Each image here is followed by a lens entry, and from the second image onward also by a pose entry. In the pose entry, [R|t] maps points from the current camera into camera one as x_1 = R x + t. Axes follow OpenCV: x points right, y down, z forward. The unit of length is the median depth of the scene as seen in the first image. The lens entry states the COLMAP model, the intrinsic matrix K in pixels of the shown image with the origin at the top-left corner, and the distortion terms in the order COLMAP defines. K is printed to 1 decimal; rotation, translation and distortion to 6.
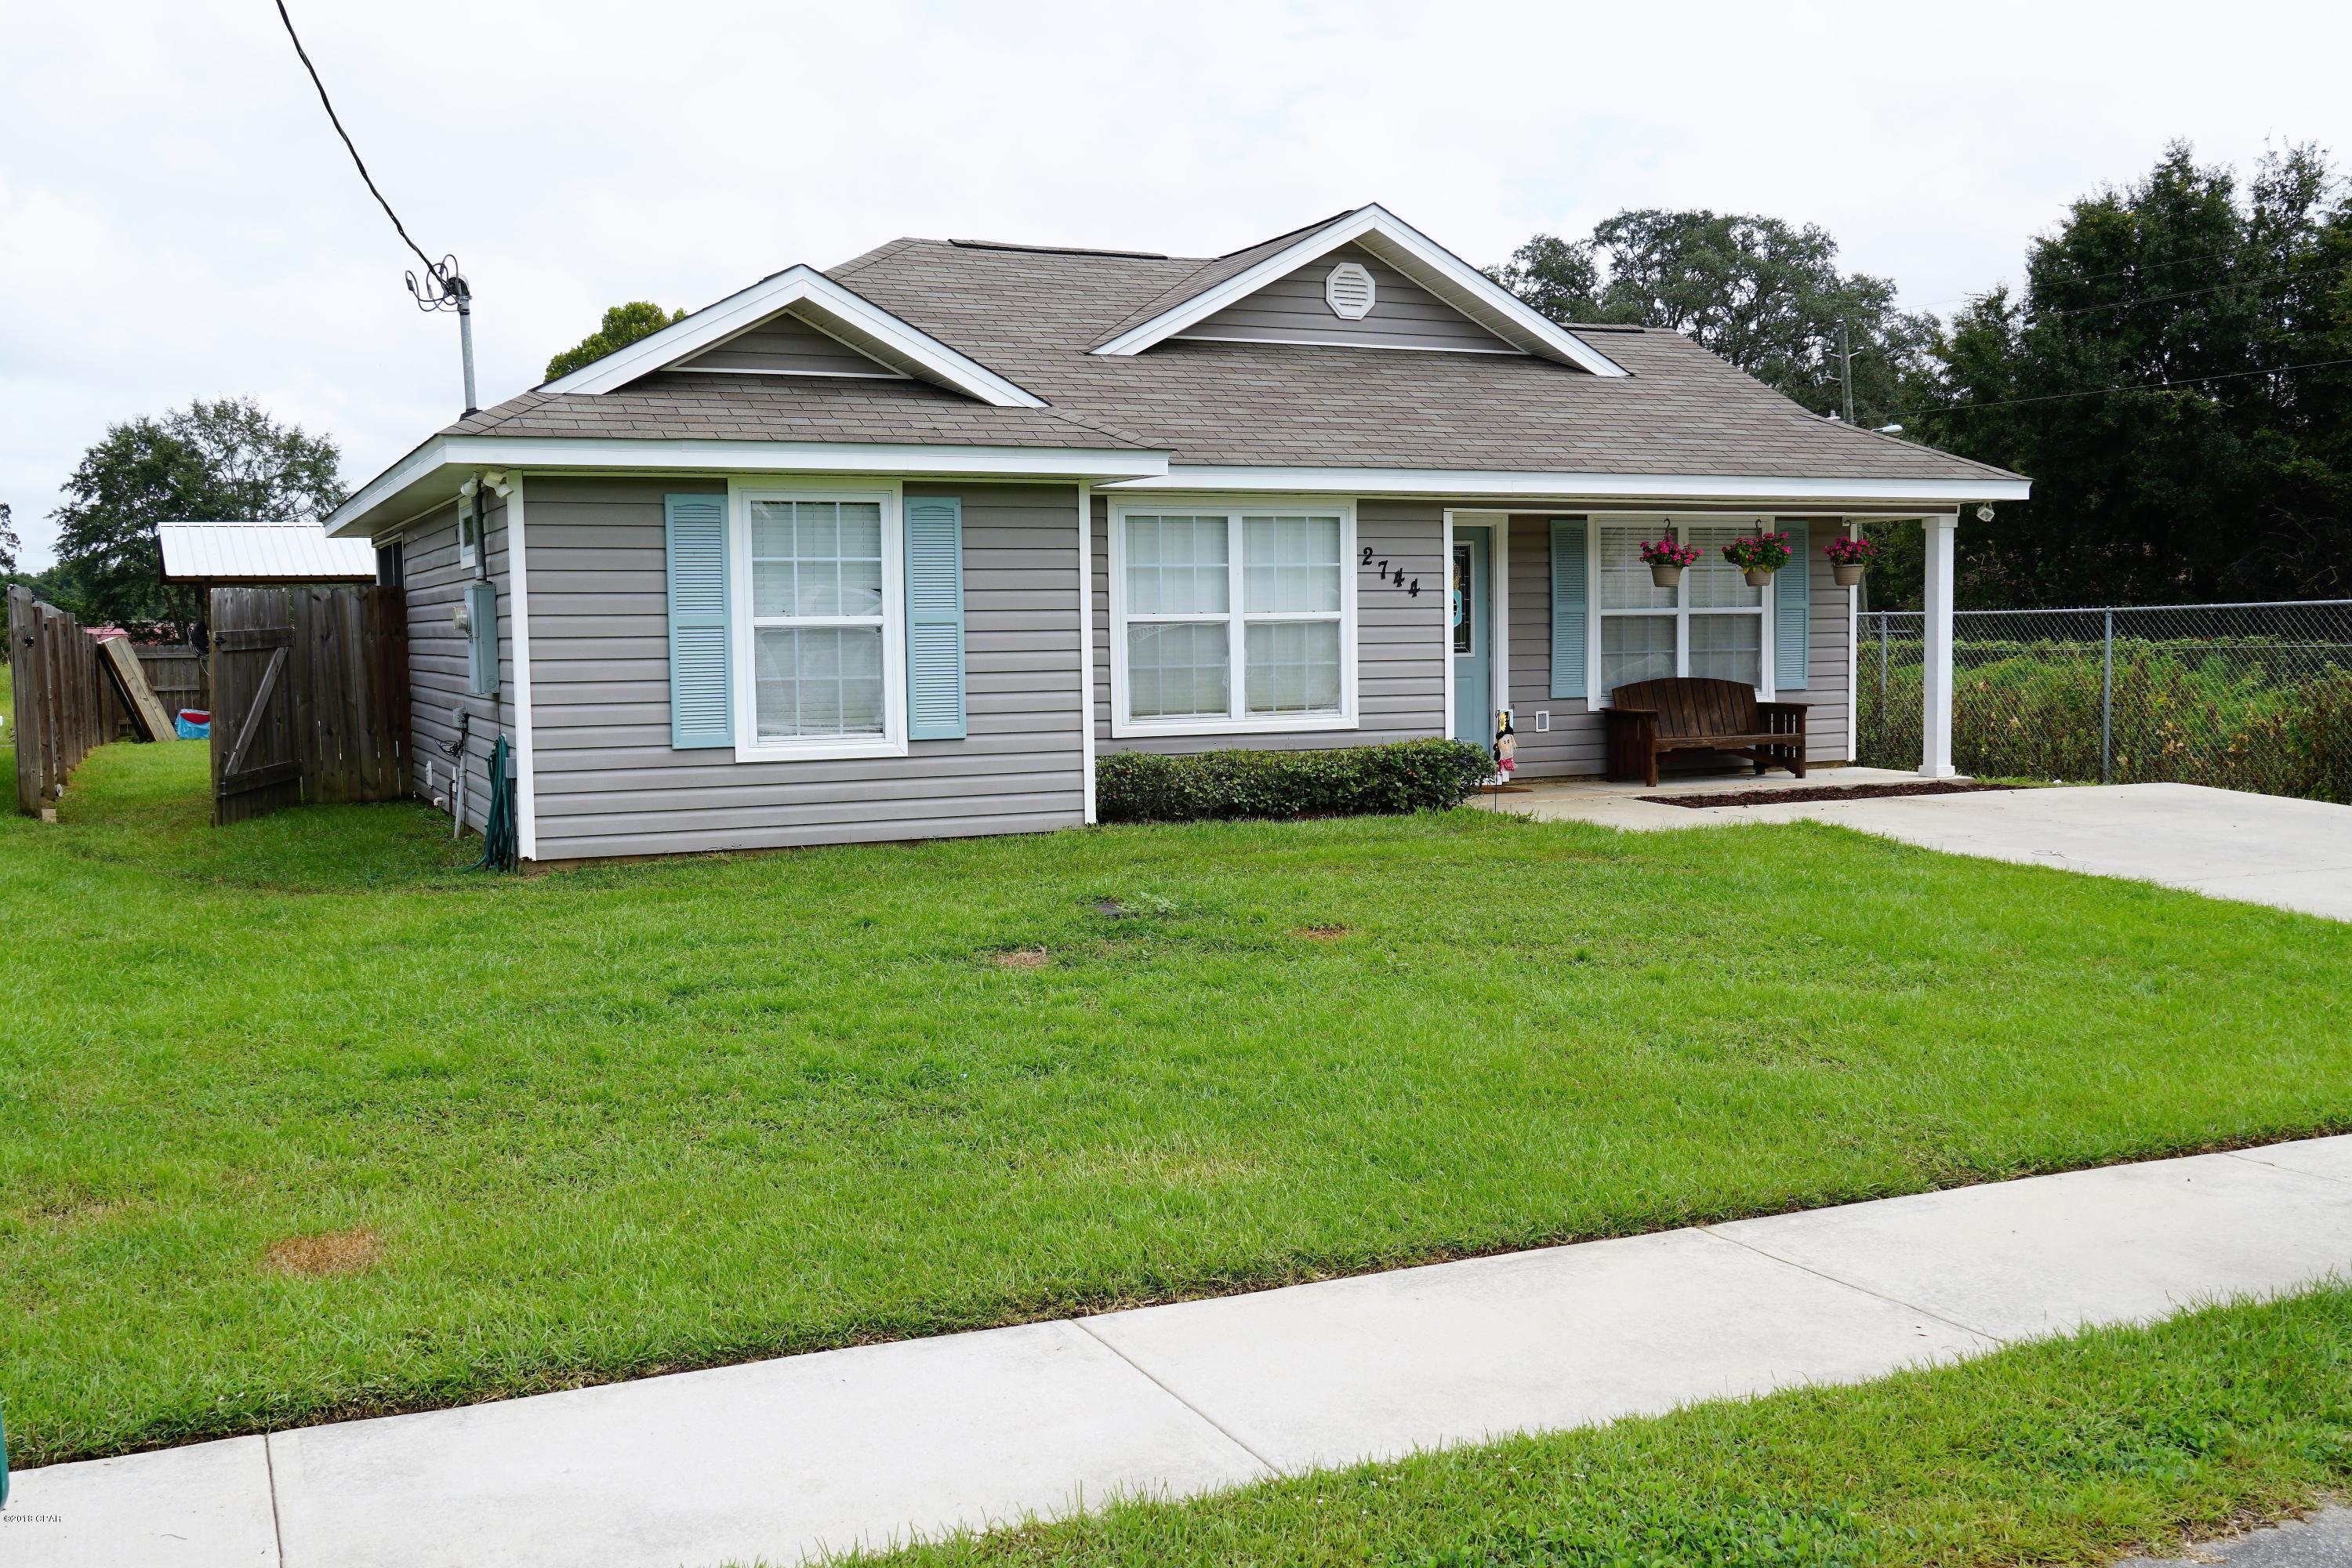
lens RADIAL K [[2185.9, 0, 1173.9], [0, 2185.9, 772.5], [0, 0, 1]] dist [0.010314, 0.005182]
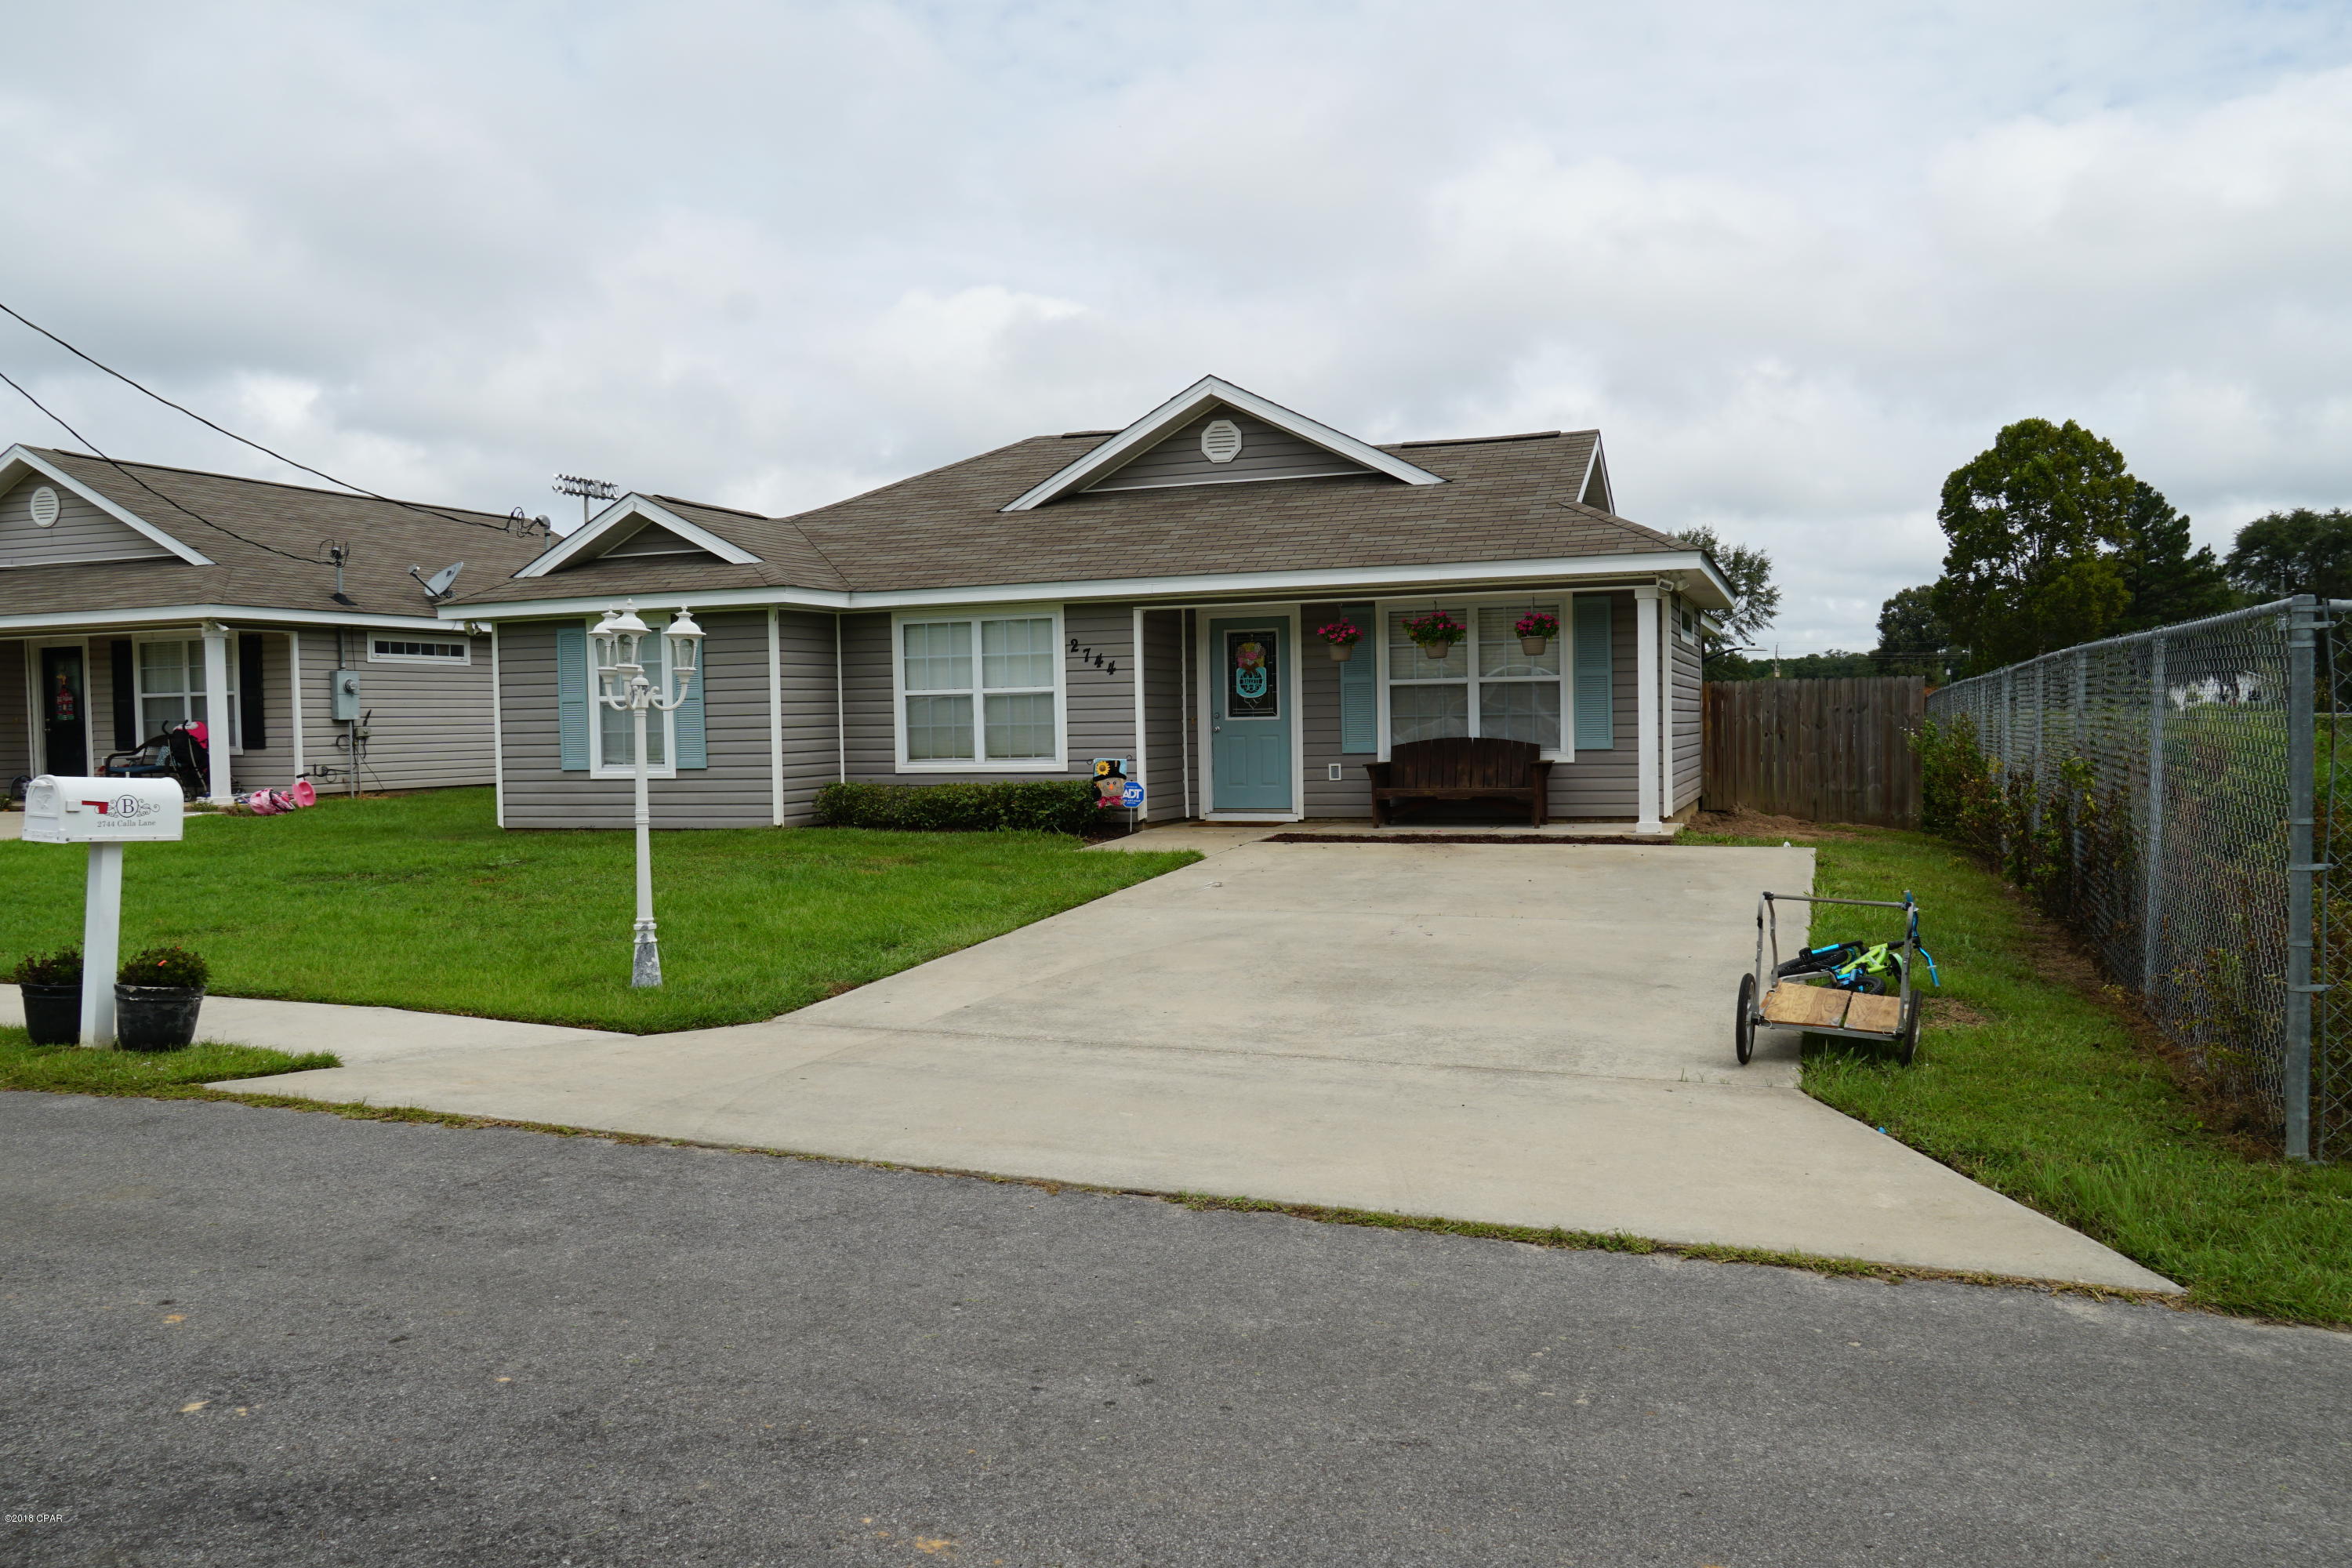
lens RADIAL K [[1760.9, 0, 1169.5], [0, 1760.9, 788.6], [0, 0, 1]] dist [-0.040712, 0.056527]
pose [[0.704319, 0.027002, -0.709370, 0.912074], [-0.038438, 0.999261, -0.000128, -0.011759], [0.708842, 0.027357, 0.704836, 0.269201]]
